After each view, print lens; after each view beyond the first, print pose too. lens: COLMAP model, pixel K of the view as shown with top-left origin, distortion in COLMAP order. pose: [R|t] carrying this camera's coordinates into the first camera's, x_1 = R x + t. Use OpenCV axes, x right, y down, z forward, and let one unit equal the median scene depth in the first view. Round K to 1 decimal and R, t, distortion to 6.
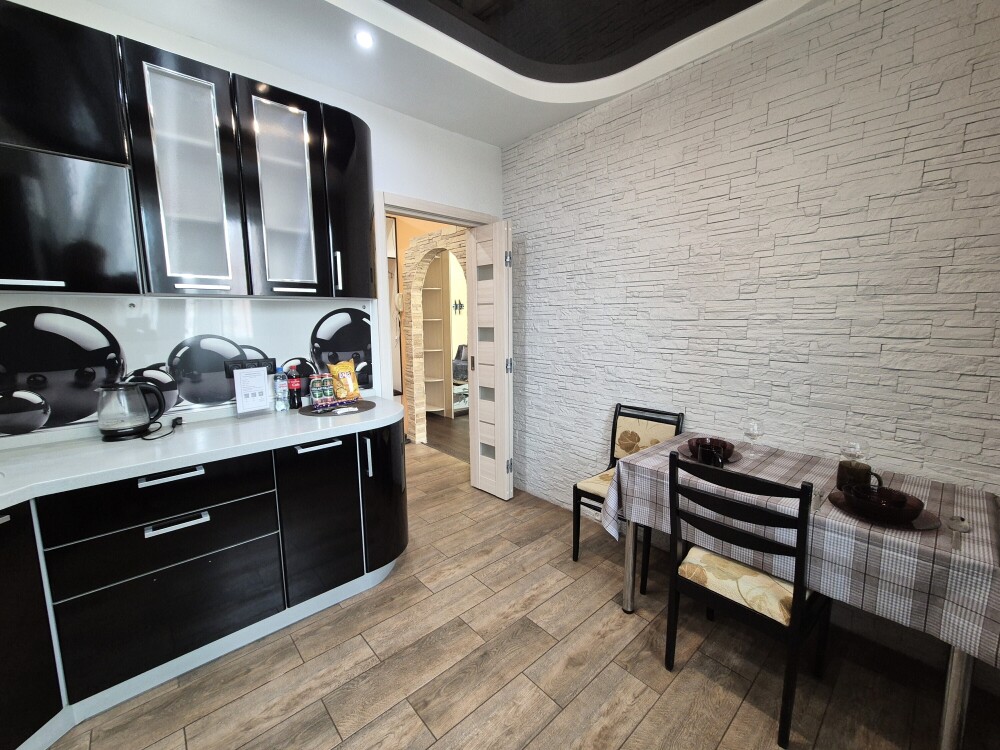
lens RADIAL K [[409.2, 0, 498.9], [0, 409.2, 371.4], [0, 0, 1]] dist [0.002871, 0.000465]
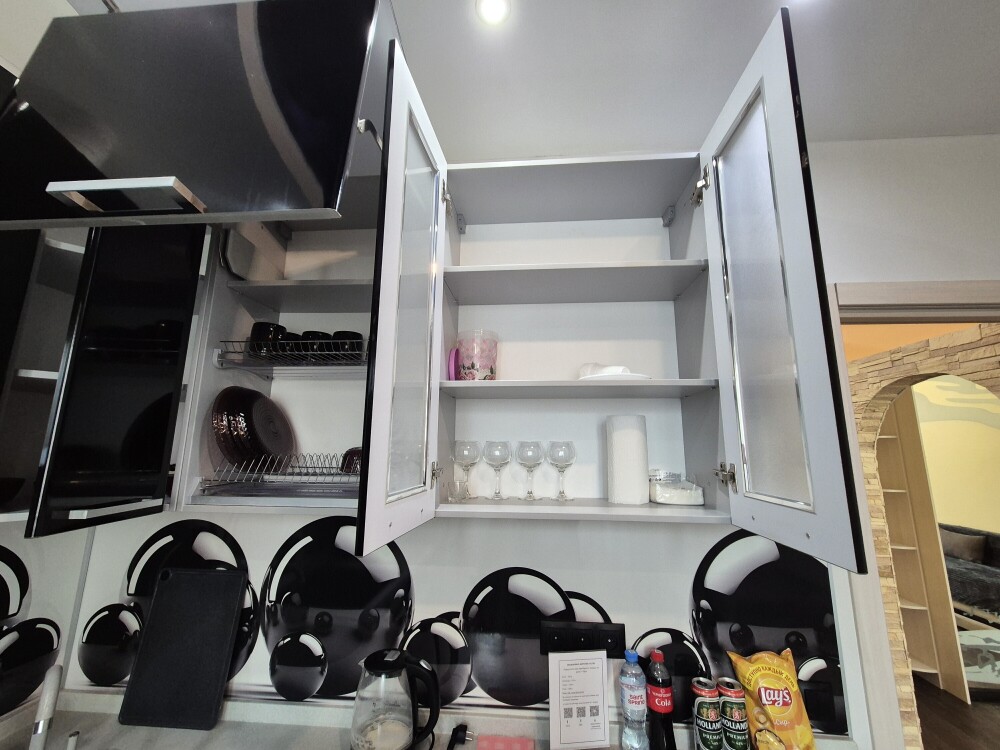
lens RADIAL K [[409.2, 0, 498.9], [0, 409.2, 371.4], [0, 0, 1]] dist [0.002871, 0.000465]
pose [[0.685034, -0.120976, -0.718396, -0.279399], [-0.111161, 0.957211, -0.267191, -0.203939], [0.719980, 0.262893, 0.642274, 0.537427]]
